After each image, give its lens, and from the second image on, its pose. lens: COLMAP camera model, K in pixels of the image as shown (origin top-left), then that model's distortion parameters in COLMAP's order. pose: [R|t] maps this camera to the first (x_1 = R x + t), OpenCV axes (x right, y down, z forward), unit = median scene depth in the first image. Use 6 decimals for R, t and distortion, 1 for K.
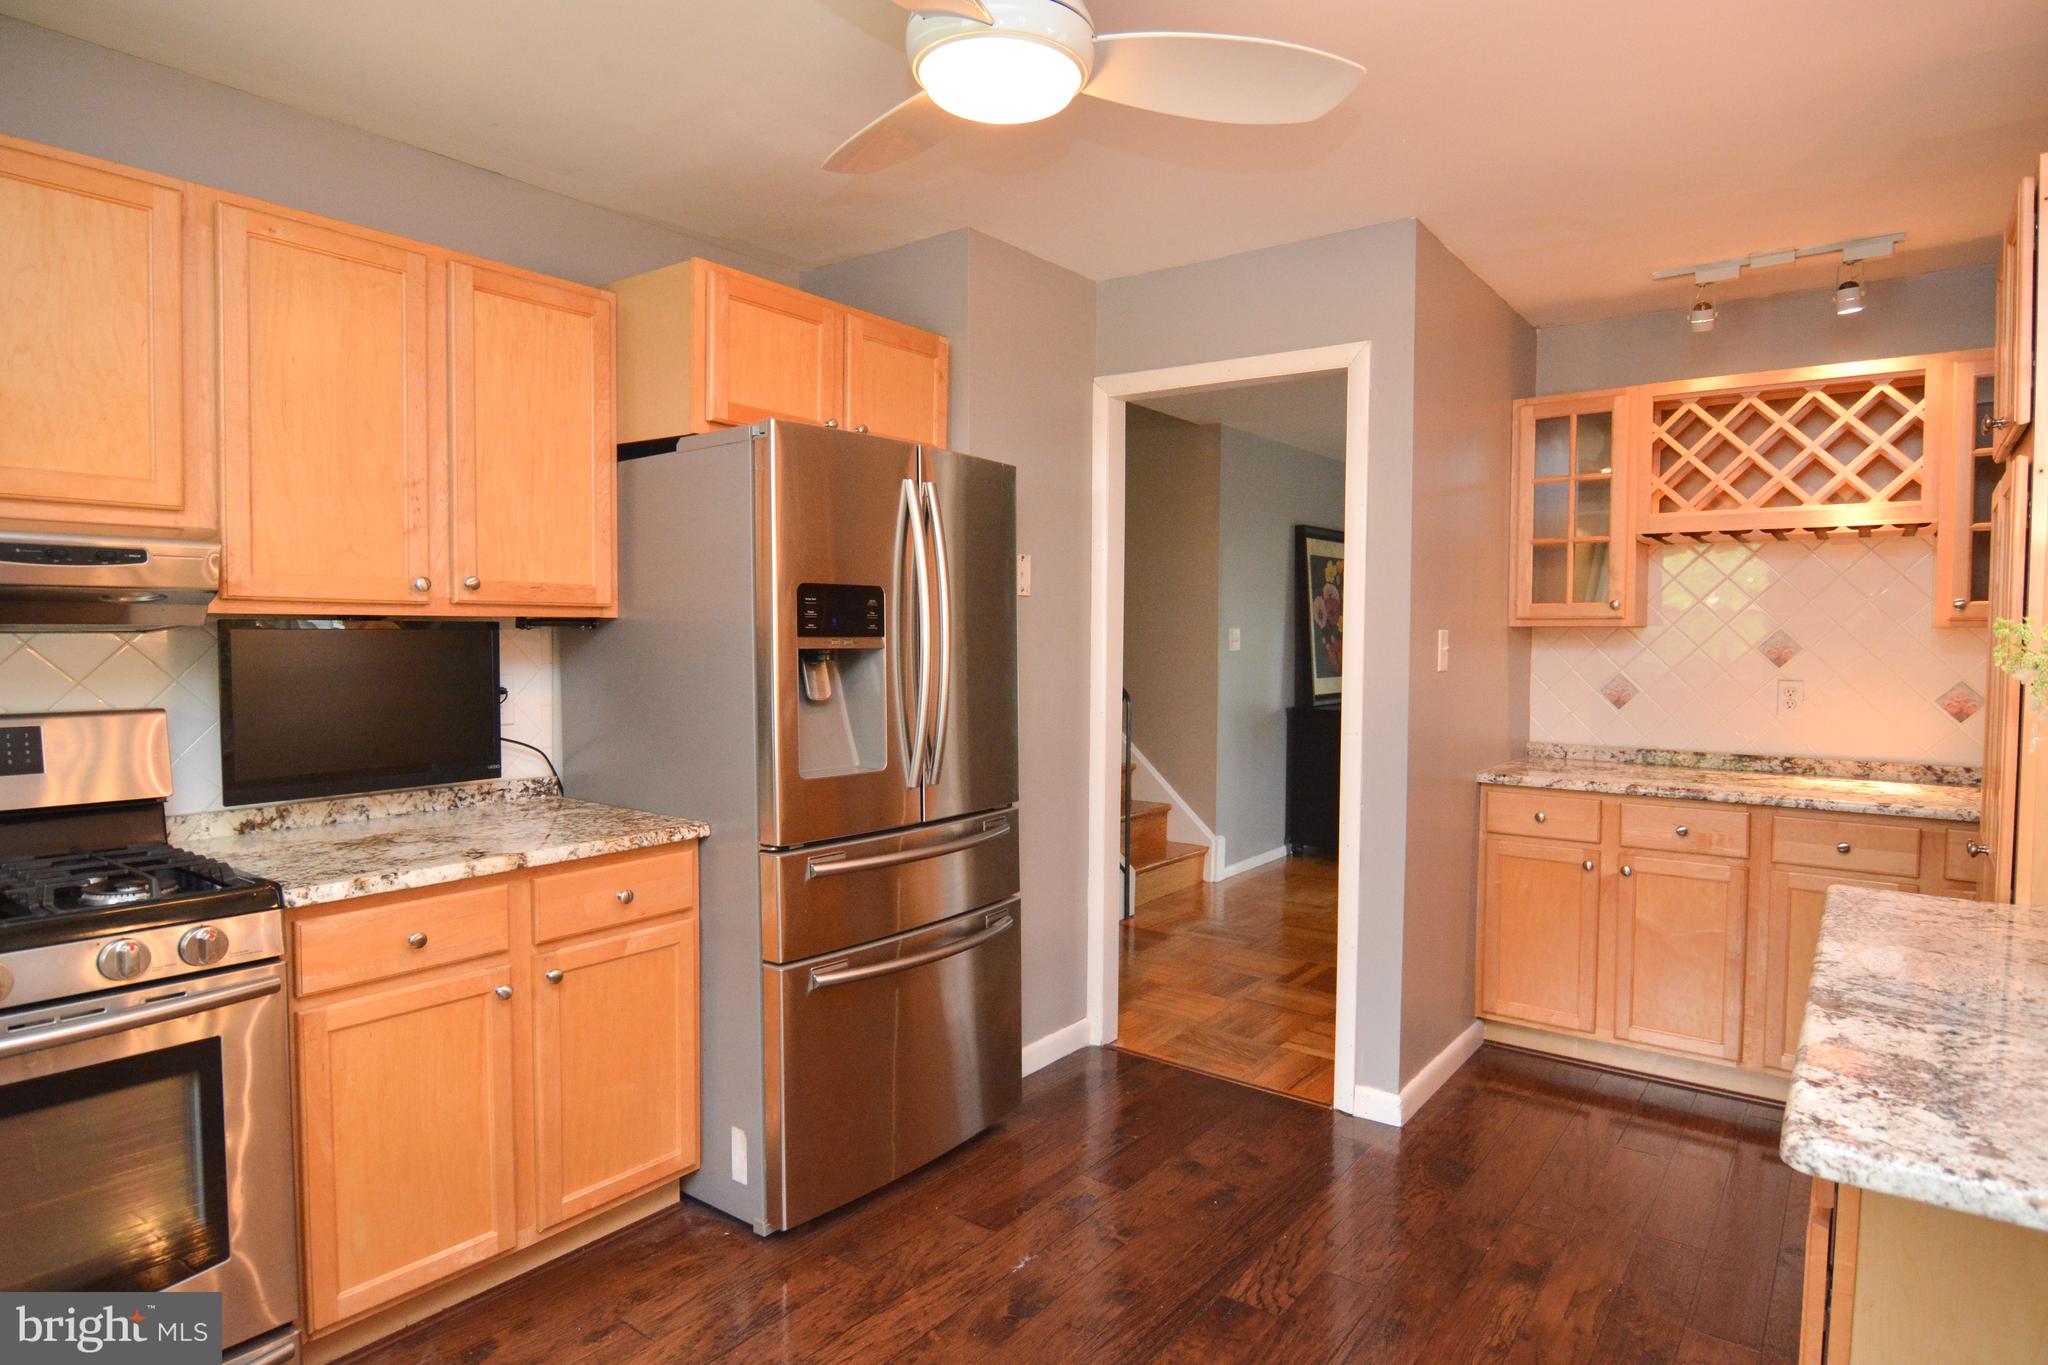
lens RADIAL K [[1127.2, 0, 1024.0], [0, 1127.2, 682.5], [0, 0, 1]] dist [-0.003118, -0.015353]
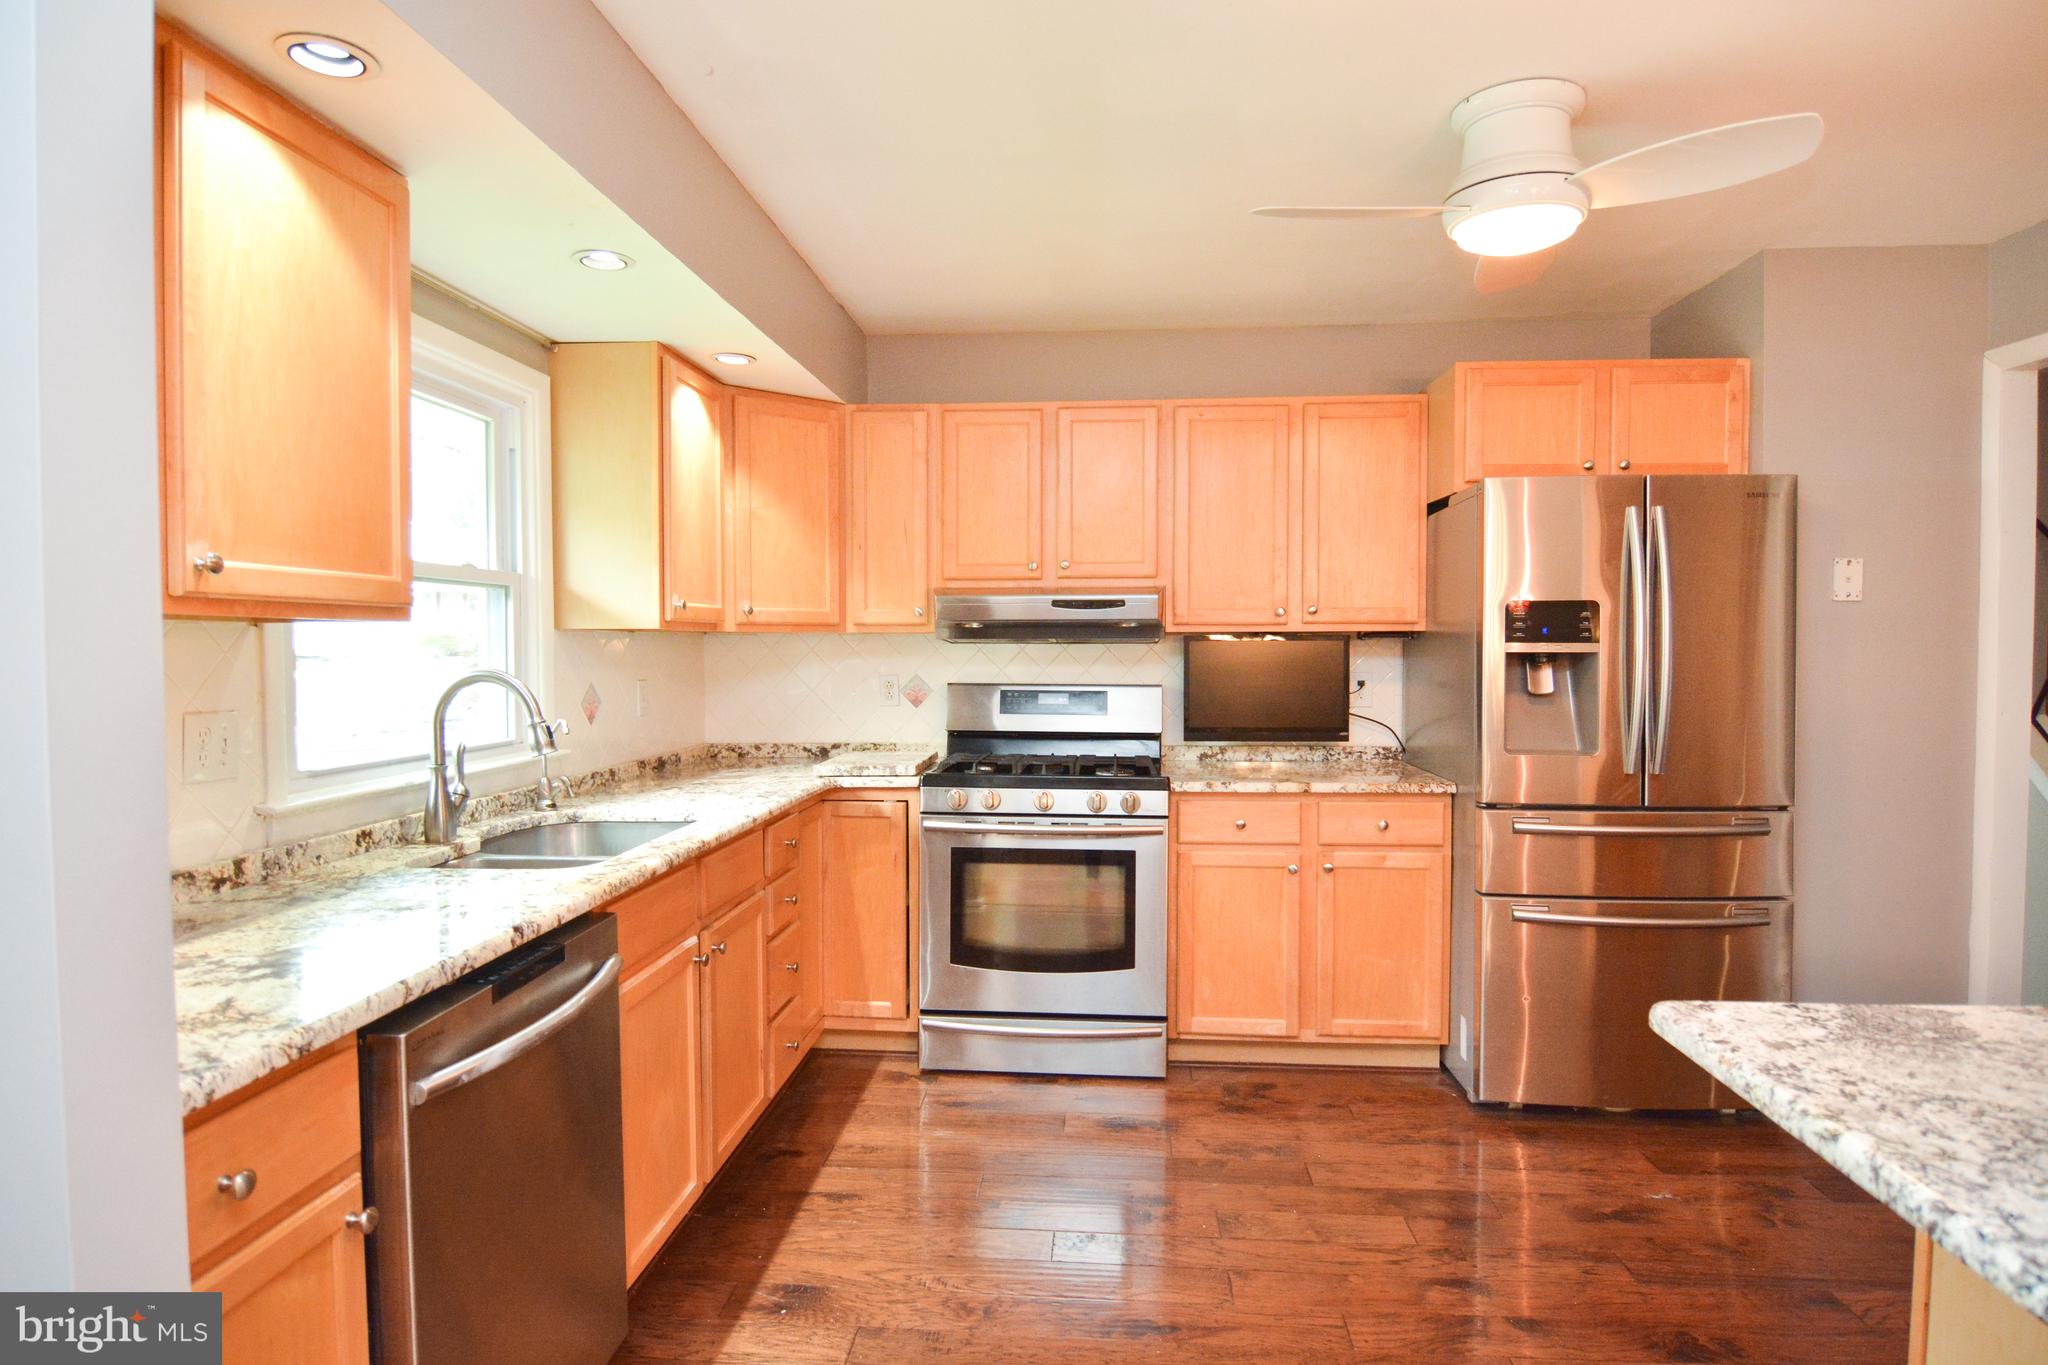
lens RADIAL K [[1127.2, 0, 1024.0], [0, 1127.2, 682.5], [0, 0, 1]] dist [-0.003118, -0.015353]
pose [[0.535024, 0.021008, -0.844576, 0.620483], [-0.033921, 0.999419, 0.003372, 0.019960], [0.844156, 0.026845, 0.535425, -0.160432]]
